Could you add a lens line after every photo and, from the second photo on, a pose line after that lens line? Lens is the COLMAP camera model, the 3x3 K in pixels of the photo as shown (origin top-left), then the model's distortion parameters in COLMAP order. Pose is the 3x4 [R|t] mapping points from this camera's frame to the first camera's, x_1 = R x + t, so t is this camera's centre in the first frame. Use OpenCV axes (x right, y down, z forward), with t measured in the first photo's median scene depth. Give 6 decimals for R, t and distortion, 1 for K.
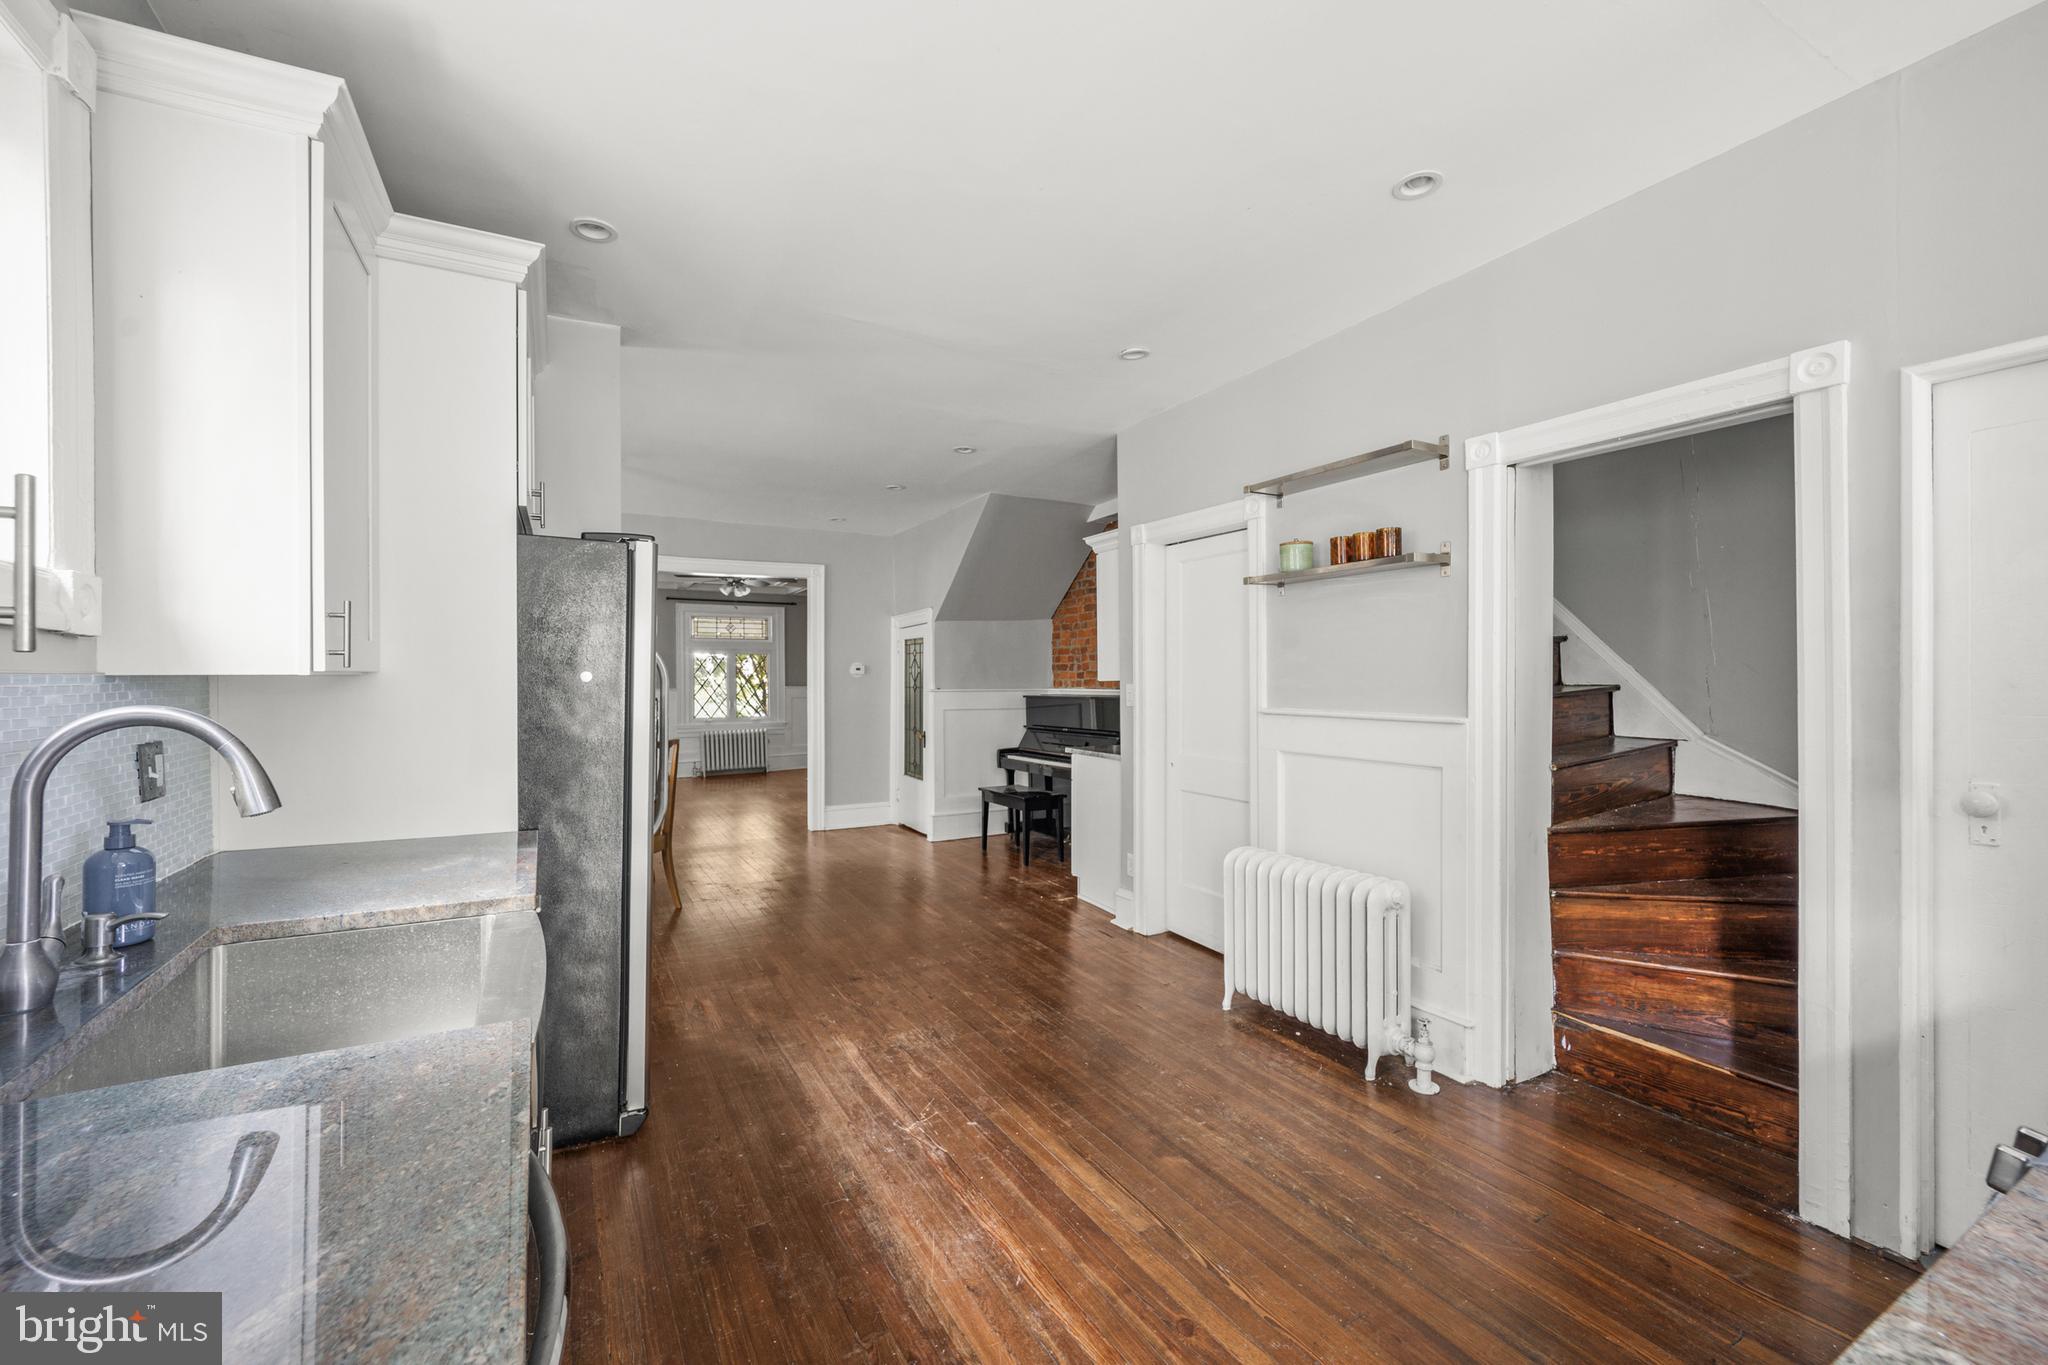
lens RADIAL K [[835.0, 0, 1017.9], [0, 835.0, 678.3], [0, 0, 1]] dist [-0.002825, -0.000492]
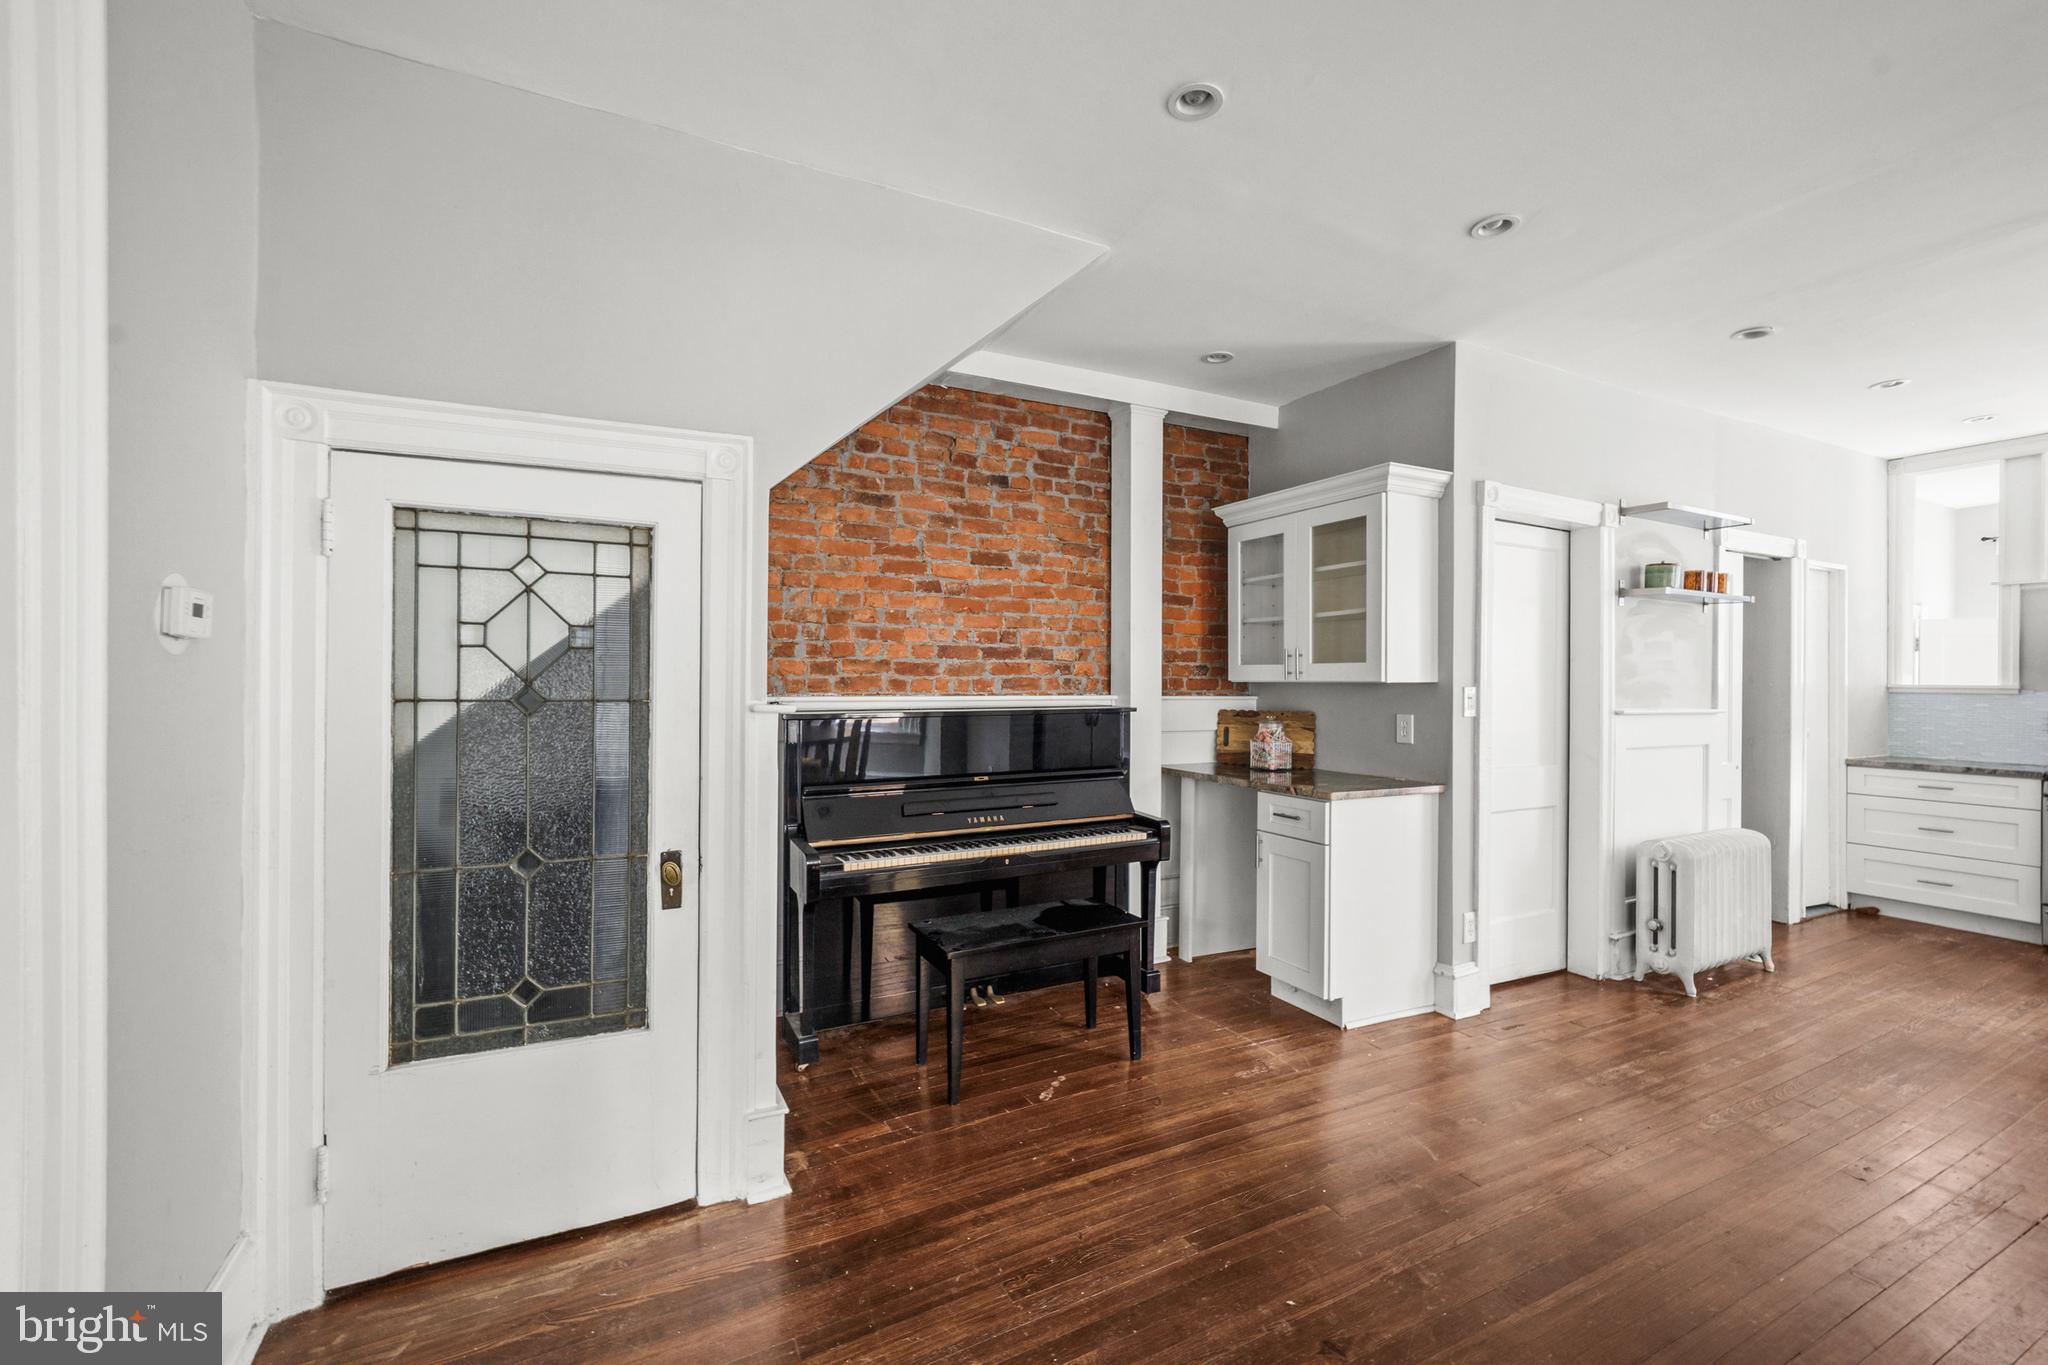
lens RADIAL K [[835.0, 0, 1050.7], [0, 835.0, 686.1], [0, 0, 1]] dist [-0.002825, -0.000492]
pose [[0.038848, -0.014249, 0.999144, -0.403792], [-0.009330, 0.999850, 0.014622, -0.001411], [-0.999202, -0.009890, 0.038709, 0.862720]]
